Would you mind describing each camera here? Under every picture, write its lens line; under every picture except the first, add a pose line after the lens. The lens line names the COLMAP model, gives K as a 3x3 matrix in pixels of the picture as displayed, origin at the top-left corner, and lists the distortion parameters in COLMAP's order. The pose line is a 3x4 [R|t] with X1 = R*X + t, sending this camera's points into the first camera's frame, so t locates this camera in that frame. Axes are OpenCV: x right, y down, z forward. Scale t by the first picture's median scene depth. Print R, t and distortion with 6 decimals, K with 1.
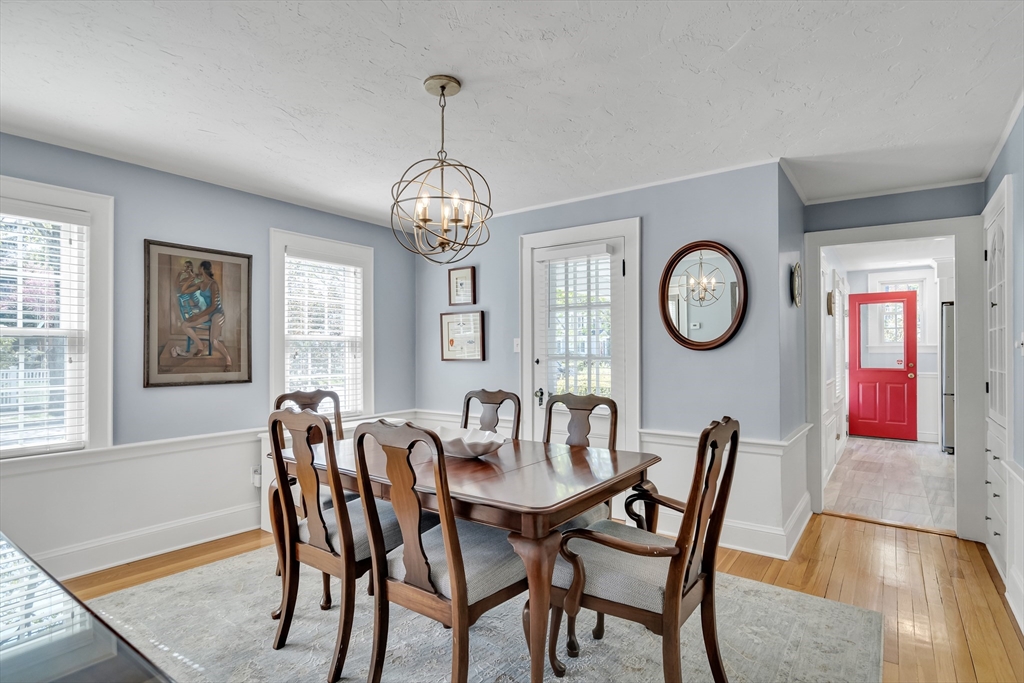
lens RADIAL K [[528.5, 0, 503.5], [0, 528.5, 341.4], [0, 0, 1]] dist [0.000803, 0.001121]
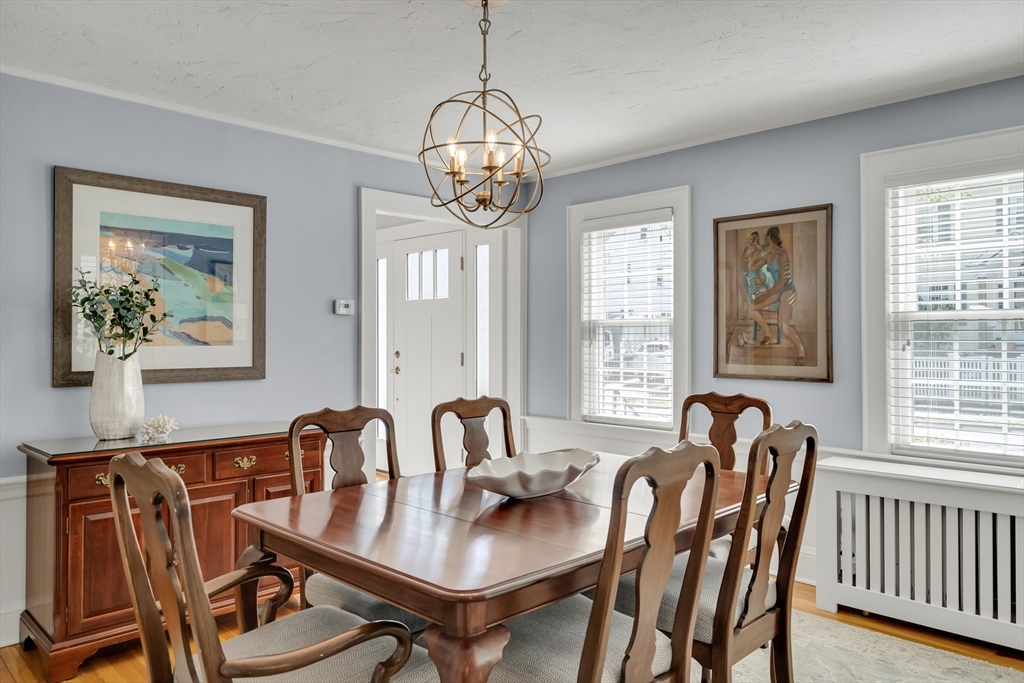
lens RADIAL K [[725.3, 0, 508.3], [0, 725.3, 340.3], [0, 0, 1]] dist [-0.001743, -0.001905]
pose [[-0.155264, 0.003152, -0.987868, 0.604417], [0.020246, 0.999795, 0.000008, 0.013081], [0.987665, -0.019999, -0.155296, 0.778713]]
